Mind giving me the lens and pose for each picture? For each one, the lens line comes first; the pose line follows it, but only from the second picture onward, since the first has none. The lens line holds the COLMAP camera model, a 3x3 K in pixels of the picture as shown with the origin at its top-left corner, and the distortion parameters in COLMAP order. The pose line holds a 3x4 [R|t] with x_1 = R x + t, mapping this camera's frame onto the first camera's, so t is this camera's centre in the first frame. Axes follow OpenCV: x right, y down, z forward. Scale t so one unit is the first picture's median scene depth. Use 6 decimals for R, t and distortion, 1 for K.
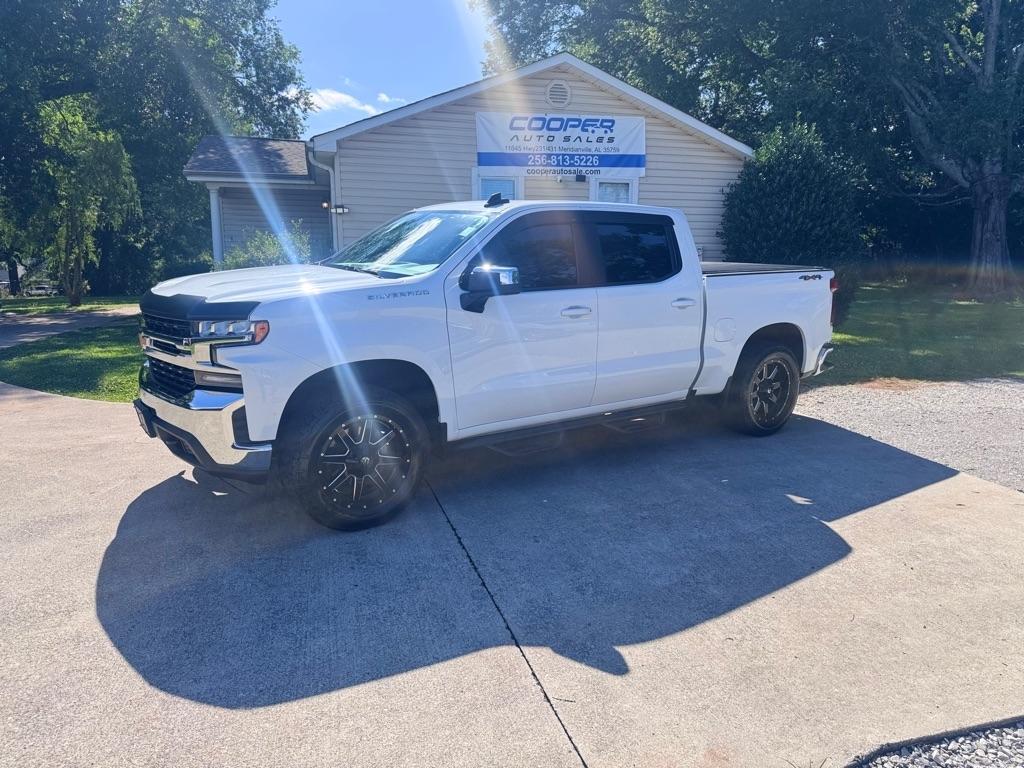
lens RADIAL K [[721.2, 0, 511.7], [0, 721.2, 386.5], [0, 0, 1]] dist [0.049703, -0.067338]
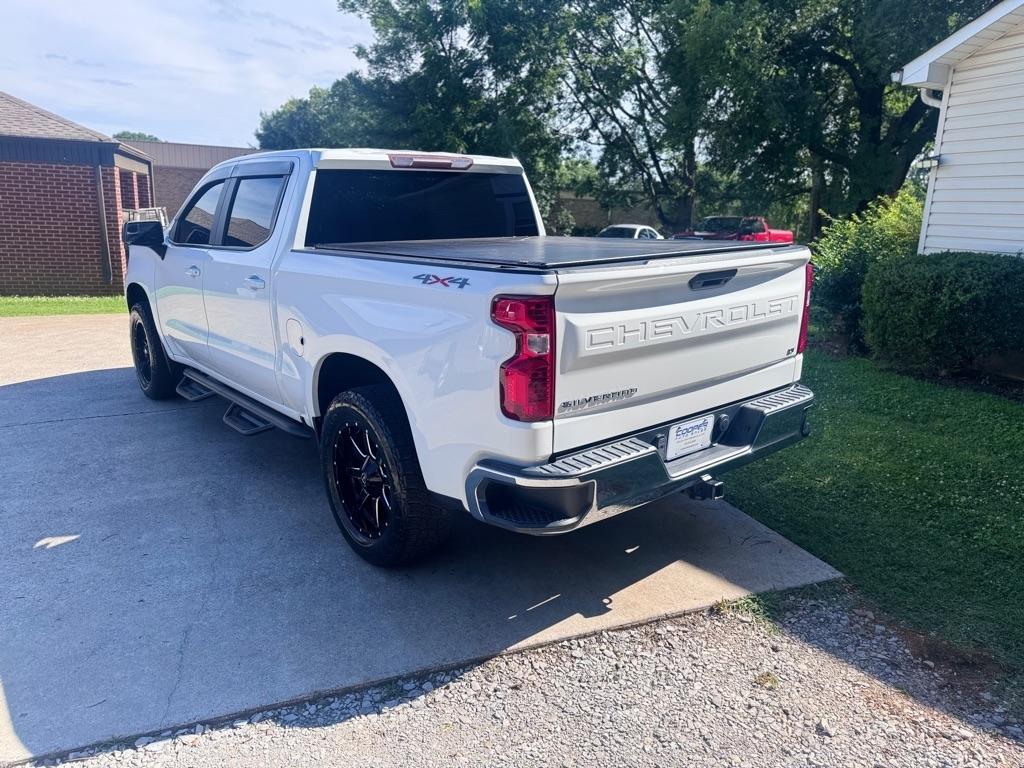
lens RADIAL K [[721.2, 0, 513.3], [0, 721.2, 386.6], [0, 0, 1]] dist [0.049703, -0.067338]
pose [[0.065517, 0.229790, -0.971032, 0.835666], [-0.198017, 0.956764, 0.213053, -0.188486], [0.978006, 0.178322, 0.108187, 1.004361]]
